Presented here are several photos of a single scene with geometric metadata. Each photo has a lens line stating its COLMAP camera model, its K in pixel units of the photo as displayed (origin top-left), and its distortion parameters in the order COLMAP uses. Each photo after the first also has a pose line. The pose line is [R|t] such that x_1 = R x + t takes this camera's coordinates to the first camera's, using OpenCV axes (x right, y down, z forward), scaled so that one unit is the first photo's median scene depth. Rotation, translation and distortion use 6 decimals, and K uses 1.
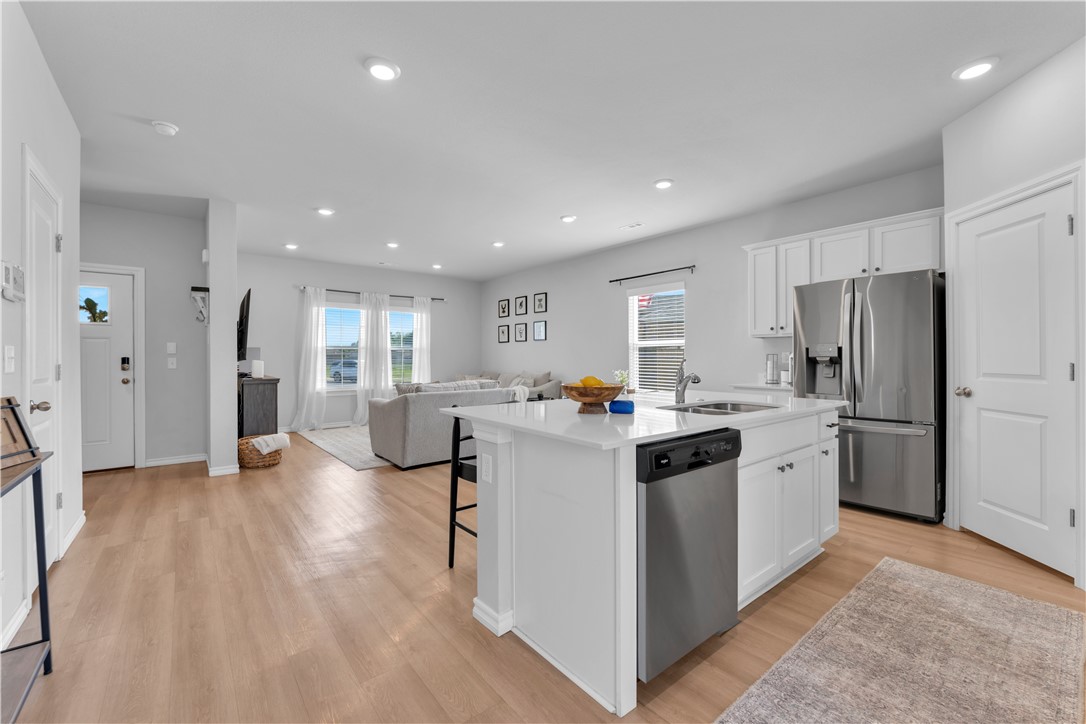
lens RADIAL K [[450.4, 0, 544.7], [0, 450.4, 365.6], [0, 0, 1]] dist [0.000795, 0.000007]
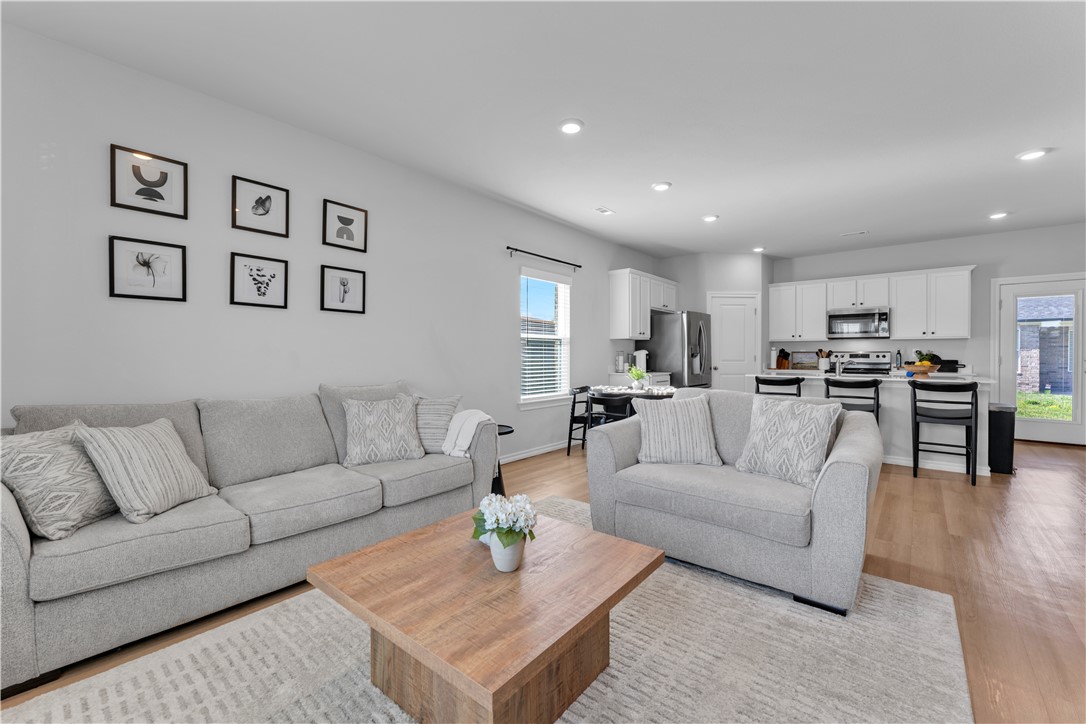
lens RADIAL K [[445.7, 0, 540.8], [0, 445.7, 356.9], [0, 0, 1]] dist [-0.001541, 0.000140]
pose [[-0.183644, -0.004120, 0.982984, -0.473233], [0.016265, 0.999842, 0.007230, -0.012702], [-0.982858, 0.017316, -0.183548, 0.899019]]
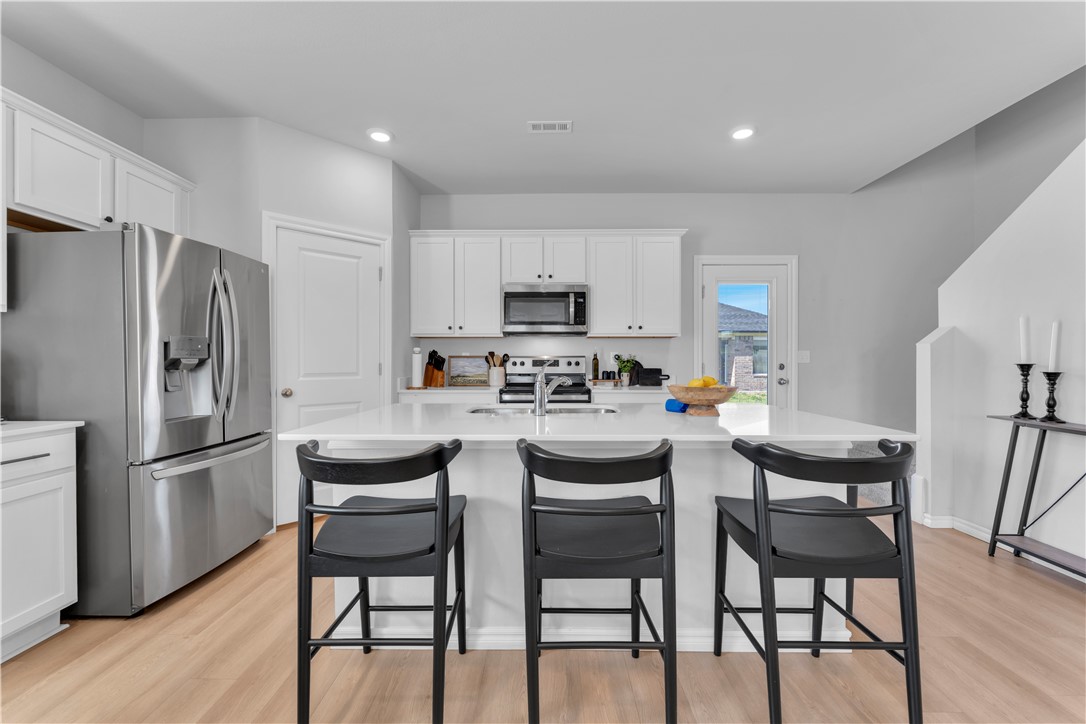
lens RADIAL K [[445.7, 0, 540.8], [0, 445.7, 356.9], [0, 0, 1]] dist [-0.001541, 0.000140]
pose [[-0.766899, 0.006493, 0.641735, -0.066936], [0.012617, 0.999908, 0.004961, -0.008265], [-0.641644, 0.011901, -0.766910, 0.538106]]
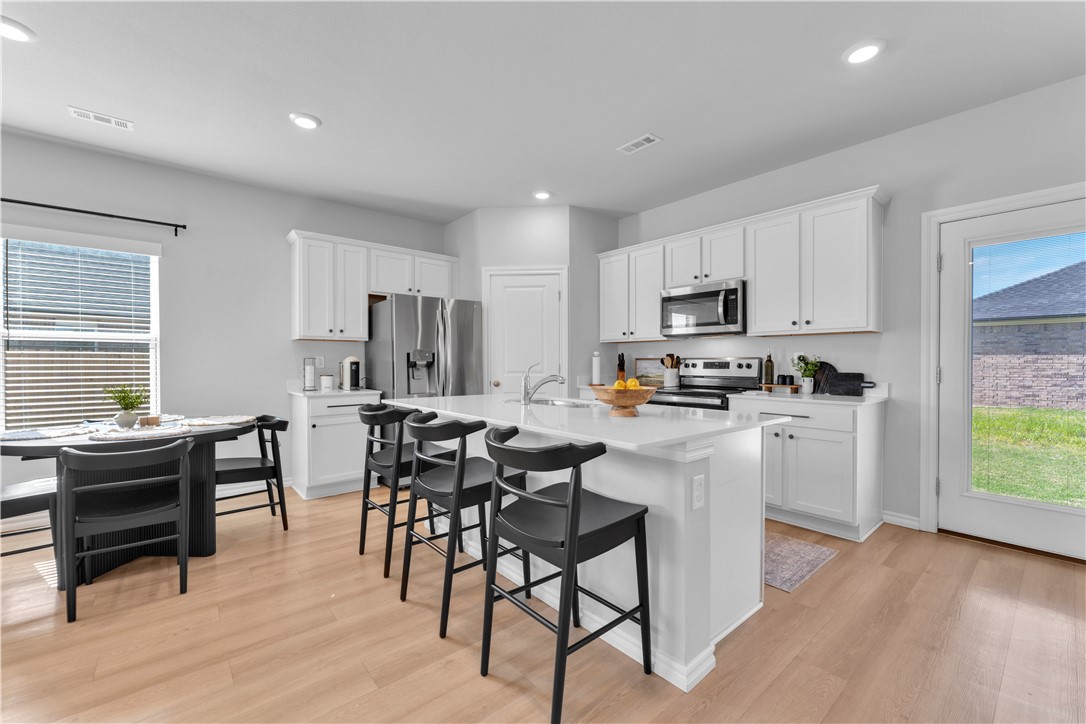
lens RADIAL K [[450.4, 0, 544.7], [0, 450.4, 365.6], [0, 0, 1]] dist [0.000795, 0.000007]
pose [[-0.017503, -0.008004, 0.999815, -0.248397], [0.018380, 0.999796, 0.008326, -0.005496], [-0.999678, 0.018522, -0.017352, 0.327785]]
